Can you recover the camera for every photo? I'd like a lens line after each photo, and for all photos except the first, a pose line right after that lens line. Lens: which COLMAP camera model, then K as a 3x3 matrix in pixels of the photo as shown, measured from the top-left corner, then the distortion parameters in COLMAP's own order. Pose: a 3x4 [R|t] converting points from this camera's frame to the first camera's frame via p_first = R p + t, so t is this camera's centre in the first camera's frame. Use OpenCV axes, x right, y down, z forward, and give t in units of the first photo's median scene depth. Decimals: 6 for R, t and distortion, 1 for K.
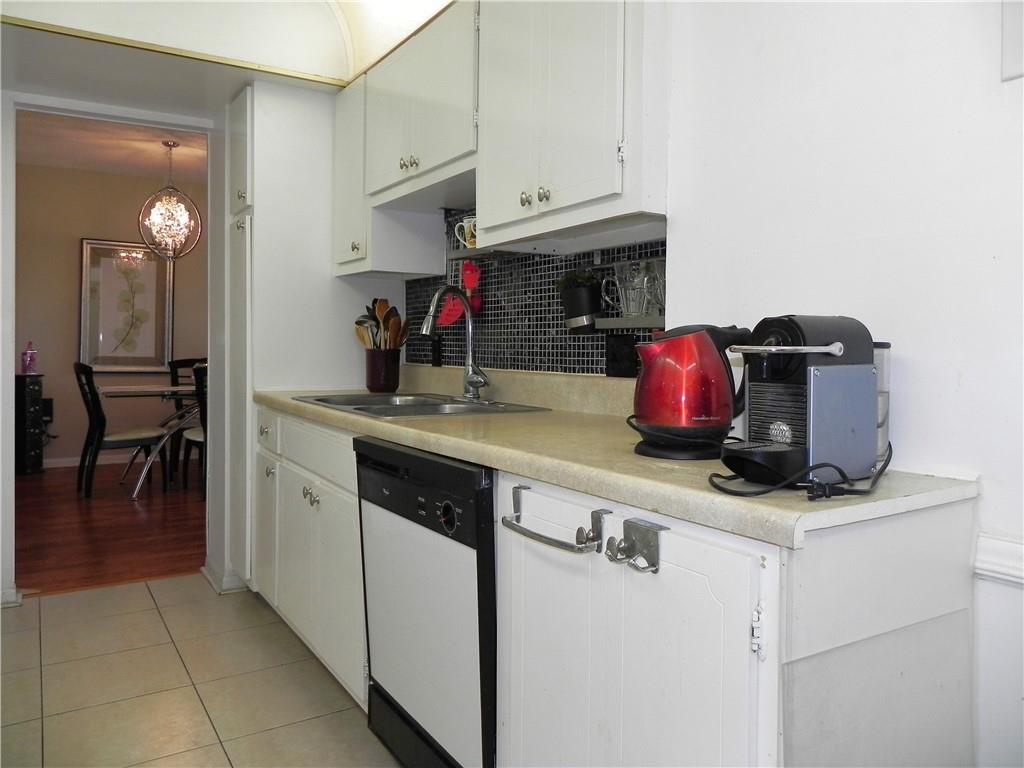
lens RADIAL K [[762.3, 0, 512.9], [0, 762.3, 364.3], [0, 0, 1]] dist [-0.001666, 0.001460]
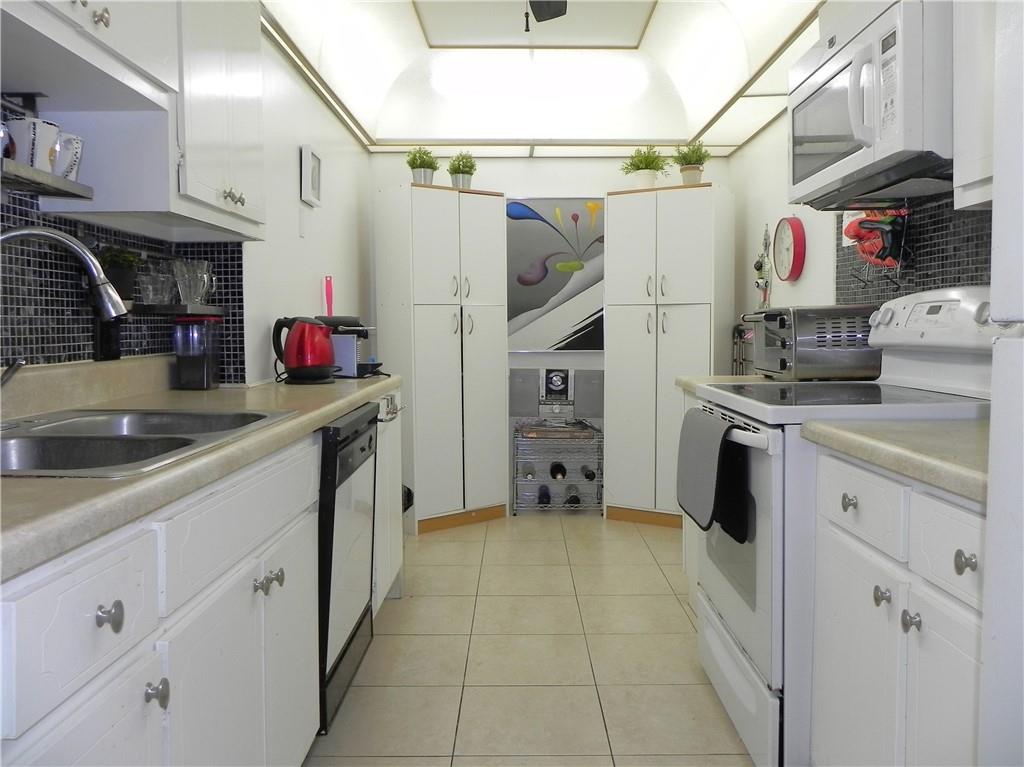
lens RADIAL K [[787.2, 0, 511.9], [0, 787.2, 363.0], [0, 0, 1]] dist [-0.011856, -0.007194]
pose [[-0.840513, -0.028905, 0.541020, -0.761937], [0.010903, 0.997471, 0.070231, -0.040802], [-0.541682, 0.064929, -0.838072, 1.415217]]
